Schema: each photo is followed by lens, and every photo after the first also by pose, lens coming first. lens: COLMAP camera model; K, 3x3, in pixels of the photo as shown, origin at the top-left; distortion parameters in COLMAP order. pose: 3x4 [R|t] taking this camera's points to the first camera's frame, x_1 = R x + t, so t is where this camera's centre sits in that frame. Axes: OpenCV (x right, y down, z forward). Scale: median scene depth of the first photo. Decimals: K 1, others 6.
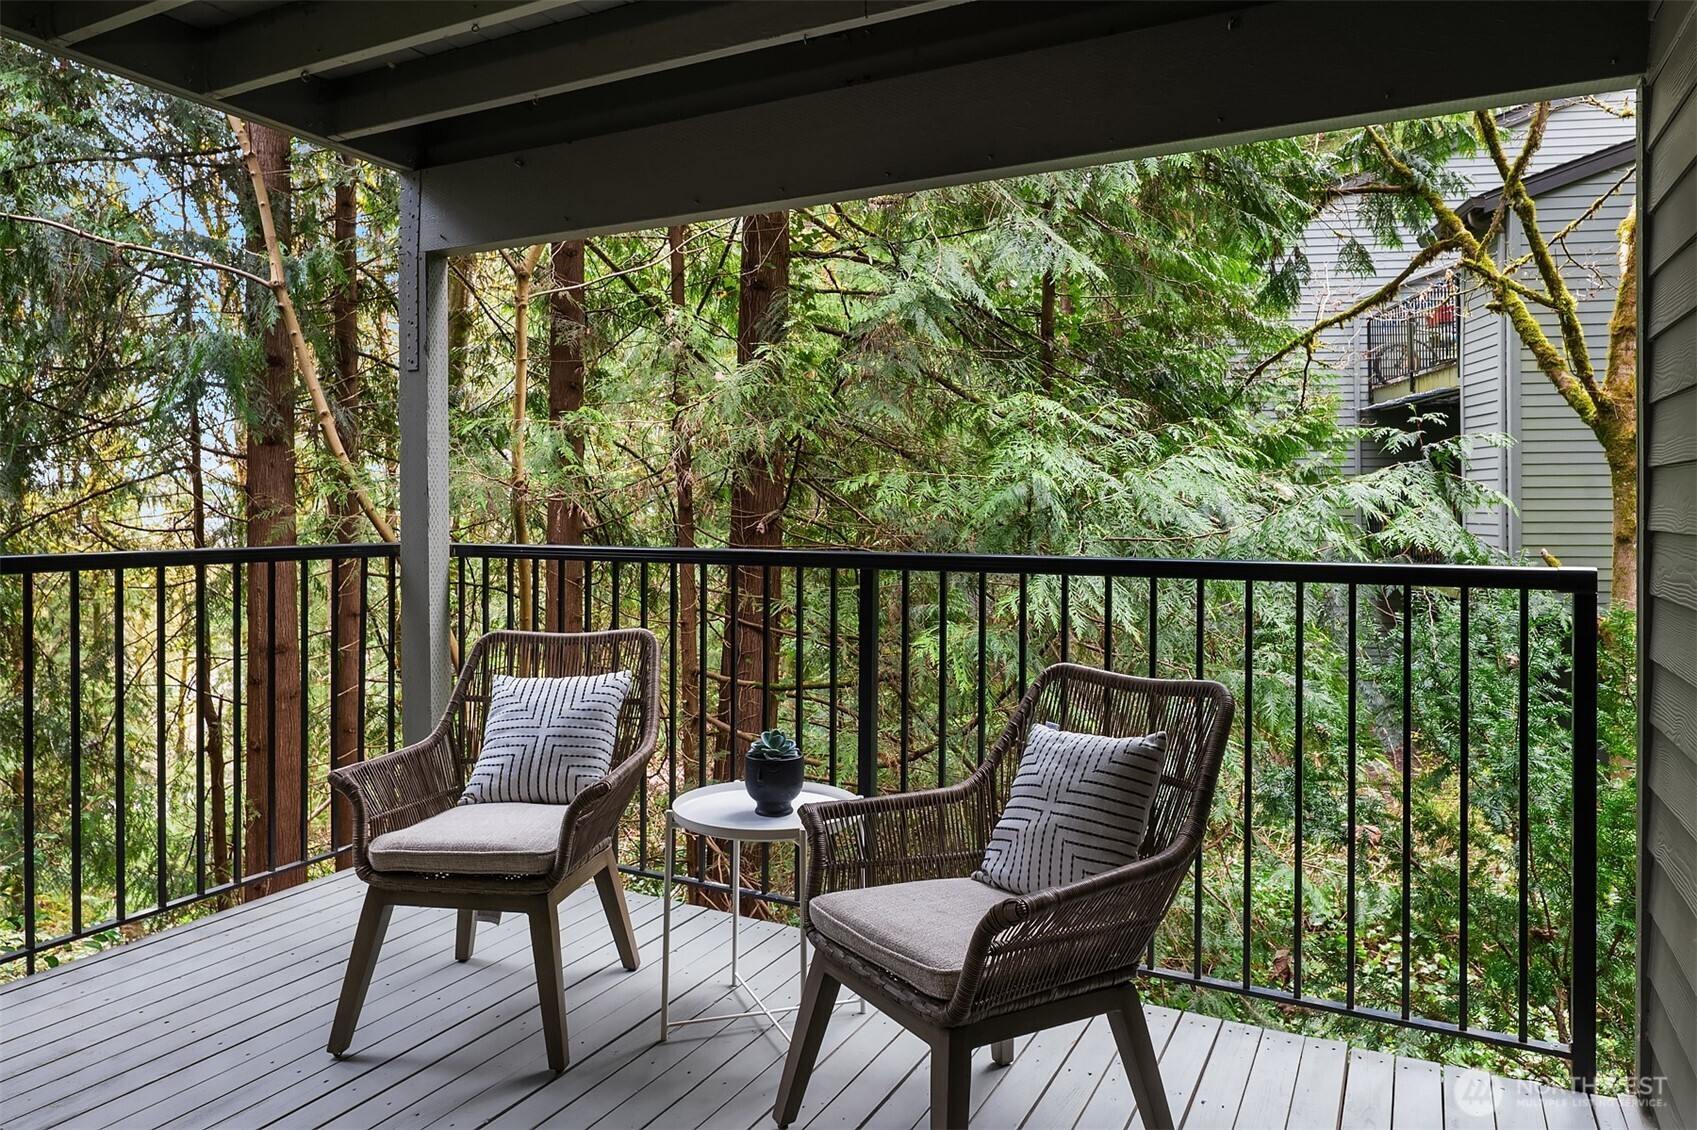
lens RADIAL K [[1116.0, 0, 856.1], [0, 1116.0, 511.5], [0, 0, 1]] dist [-0.001281, -0.001201]
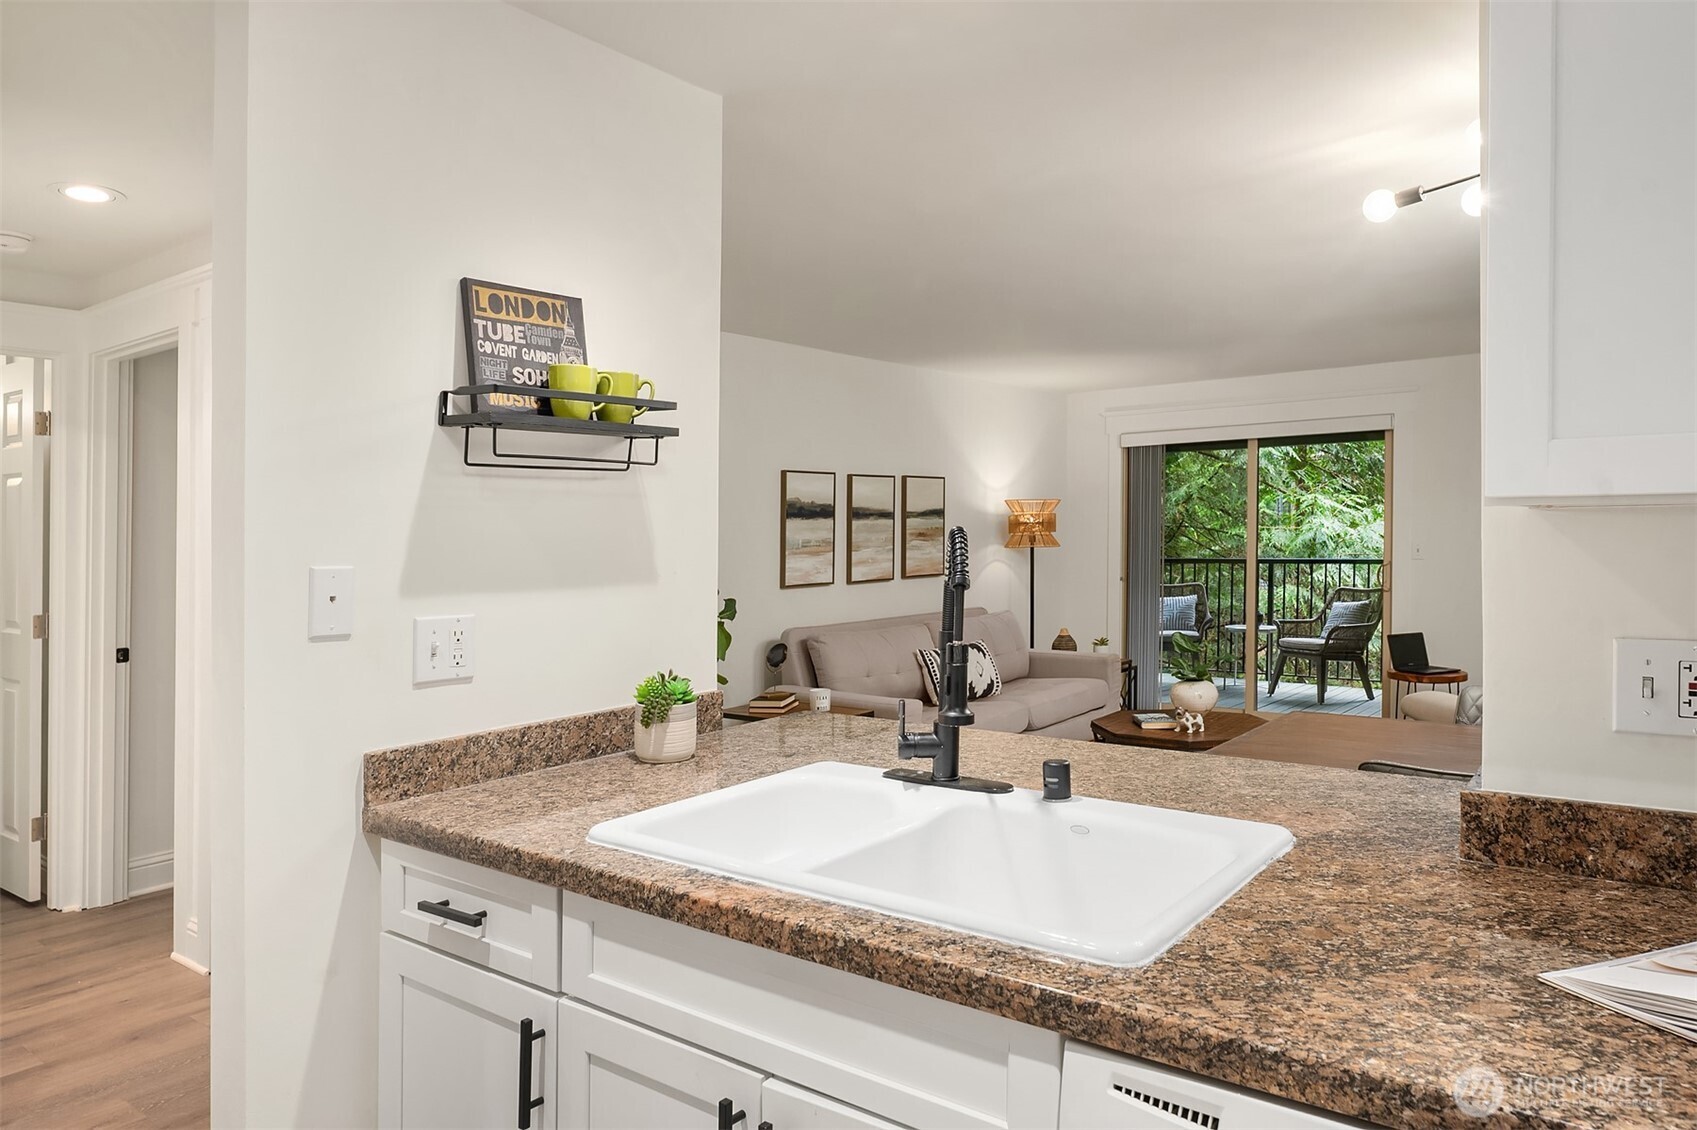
lens RADIAL K [[1106.8, 0, 845.8], [0, 1106.8, 583.8], [0, 0, 1]] dist [0.001959, -0.000142]
pose [[0.983227, -0.001283, -0.182383, -0.314689], [0.009197, 0.999052, 0.042555, -0.018280], [0.182156, -0.043519, 0.982306, -1.197063]]
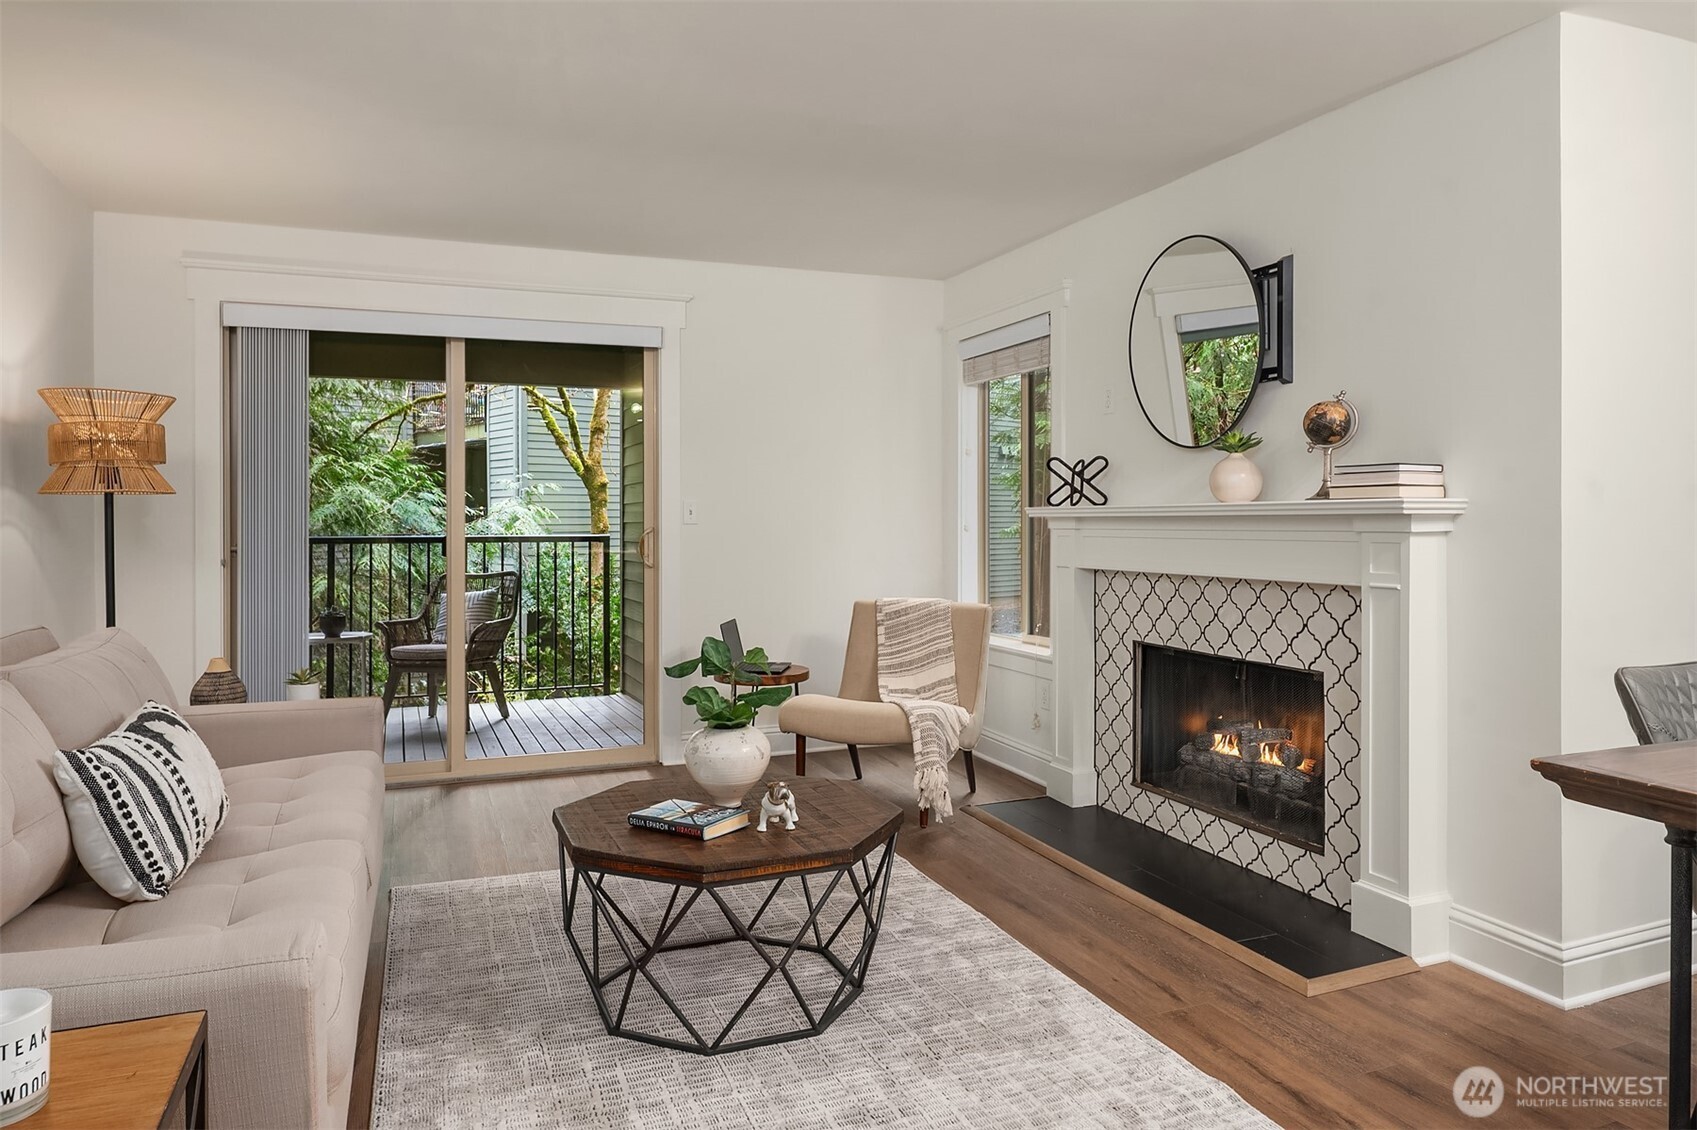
lens RADIAL K [[1114.3, 0, 869.3], [0, 1114.3, 528.3], [0, 0, 1]] dist [-0.005181, -0.000640]
pose [[0.641214, 0.000314, 0.767362, -0.526019], [0.000099, 1.000000, -0.000491, 0.013161], [-0.767362, 0.000391, 0.641214, -0.650198]]
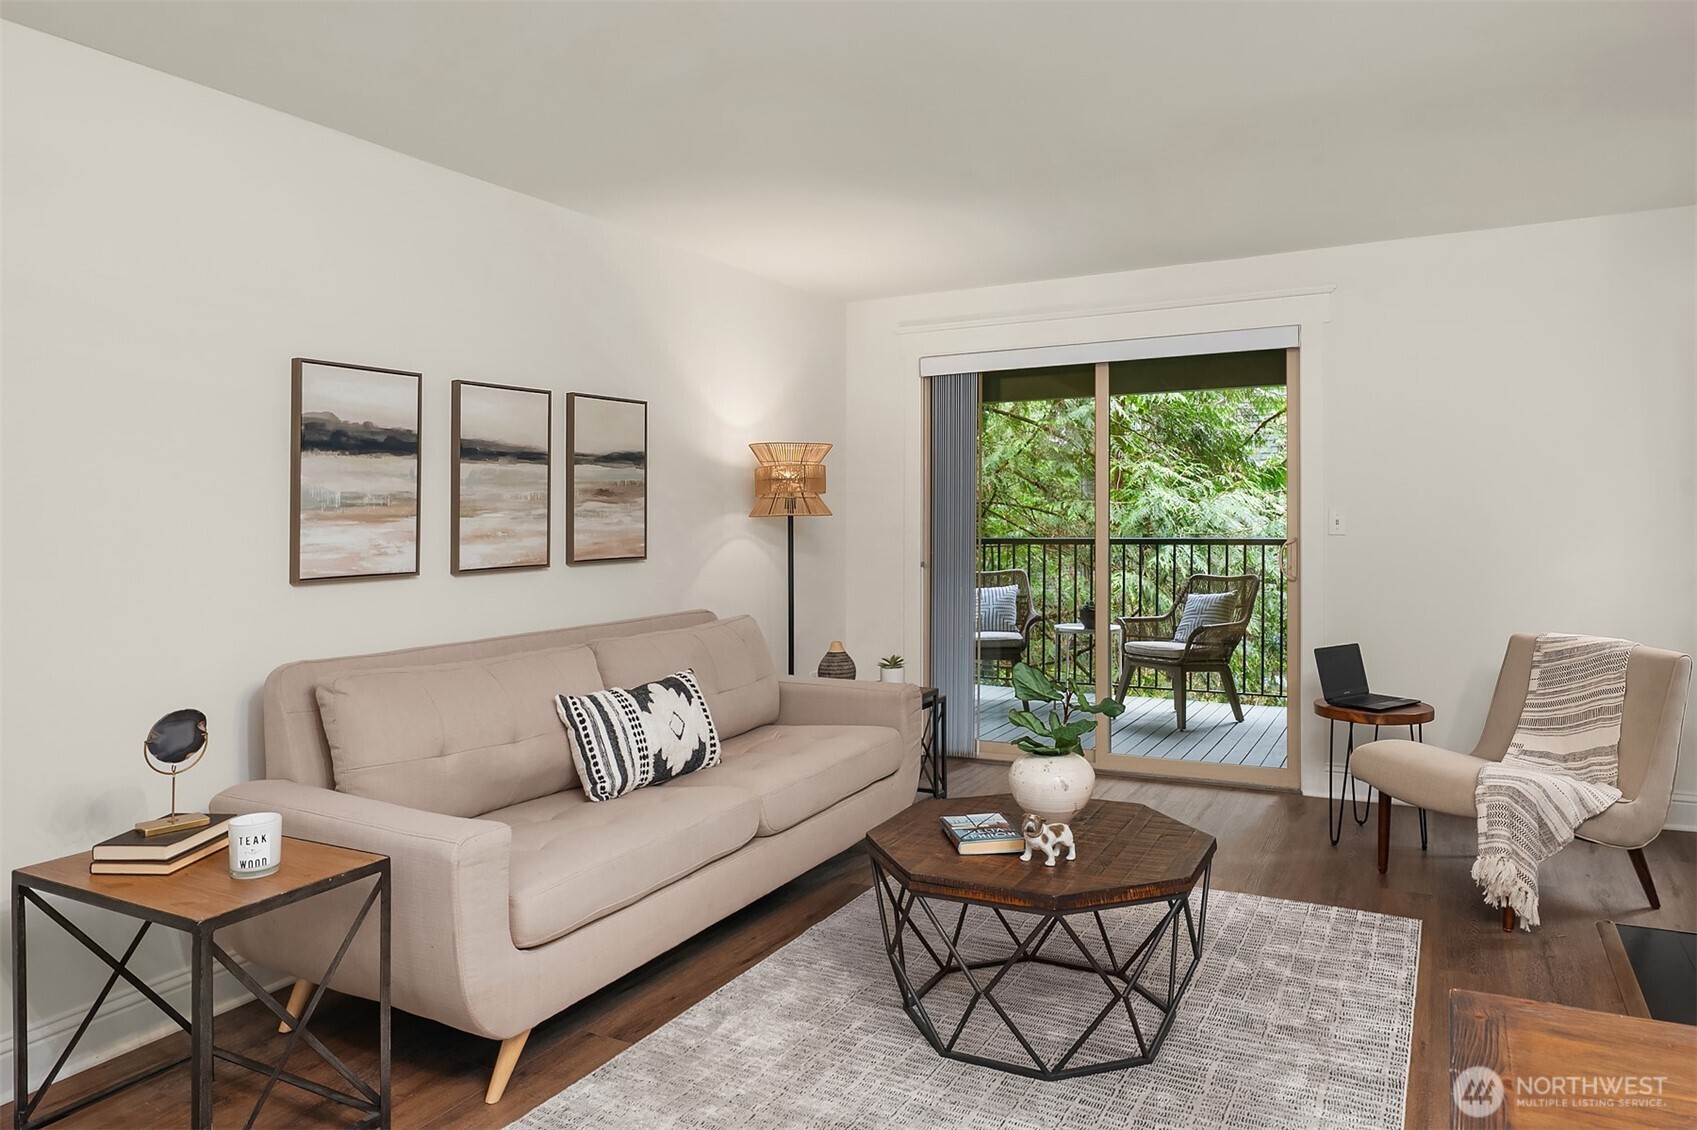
lens RADIAL K [[1116.0, 0, 856.1], [0, 1116.0, 511.5], [0, 0, 1]] dist [-0.001281, -0.001201]
pose [[0.999995, -0.003097, -0.001180, -0.286987], [0.003088, 0.999967, -0.007518, -0.002505], [0.001203, 0.007514, 0.999971, -0.777517]]
